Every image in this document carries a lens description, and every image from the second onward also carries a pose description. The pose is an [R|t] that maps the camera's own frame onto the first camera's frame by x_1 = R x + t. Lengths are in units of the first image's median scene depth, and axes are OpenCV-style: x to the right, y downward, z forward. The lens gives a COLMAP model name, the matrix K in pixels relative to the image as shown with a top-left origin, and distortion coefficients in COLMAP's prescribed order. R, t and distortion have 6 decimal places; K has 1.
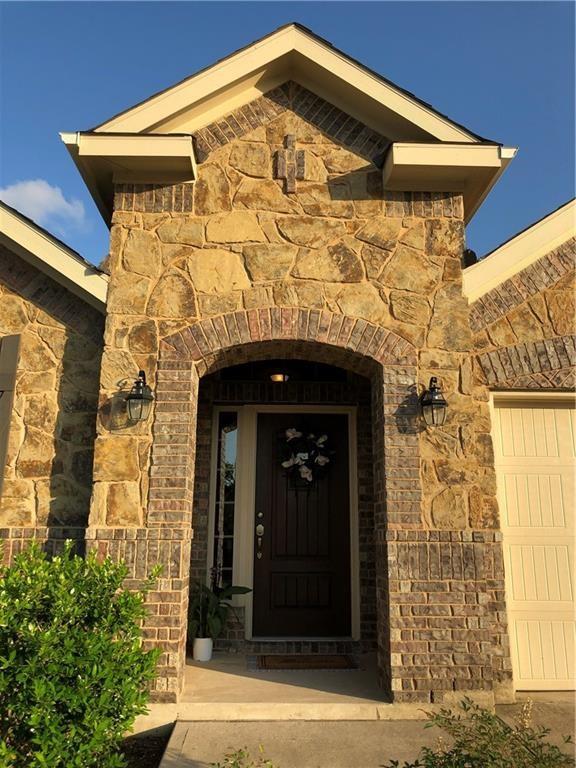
lens RADIAL K [[628.0, 0, 286.4], [0, 628.0, 377.5], [0, 0, 1]] dist [0.086656, -0.185594]
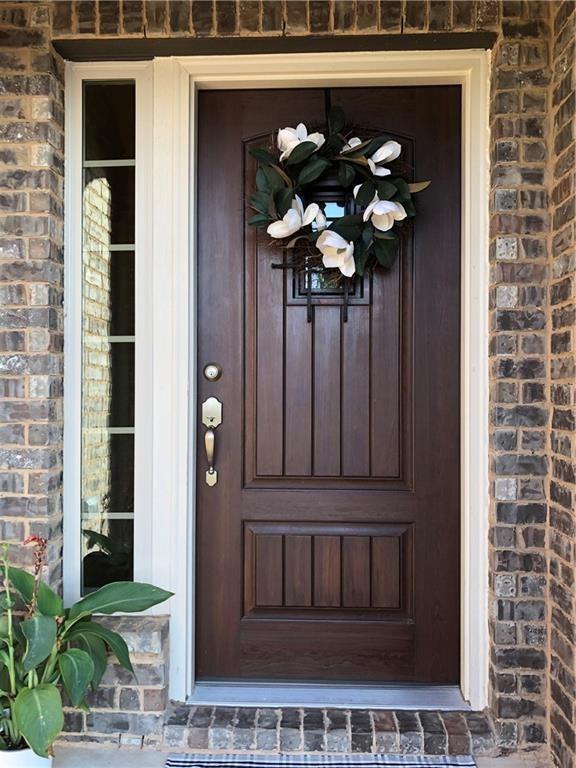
lens RADIAL K [[628.0, 0, 286.4], [0, 628.0, 377.5], [0, 0, 1]] dist [0.086656, -0.185594]
pose [[0.997833, -0.007933, -0.065311, 0.032453], [0.023059, 0.971901, 0.234259, 0.173169], [0.061617, -0.235257, 0.969978, 0.822064]]
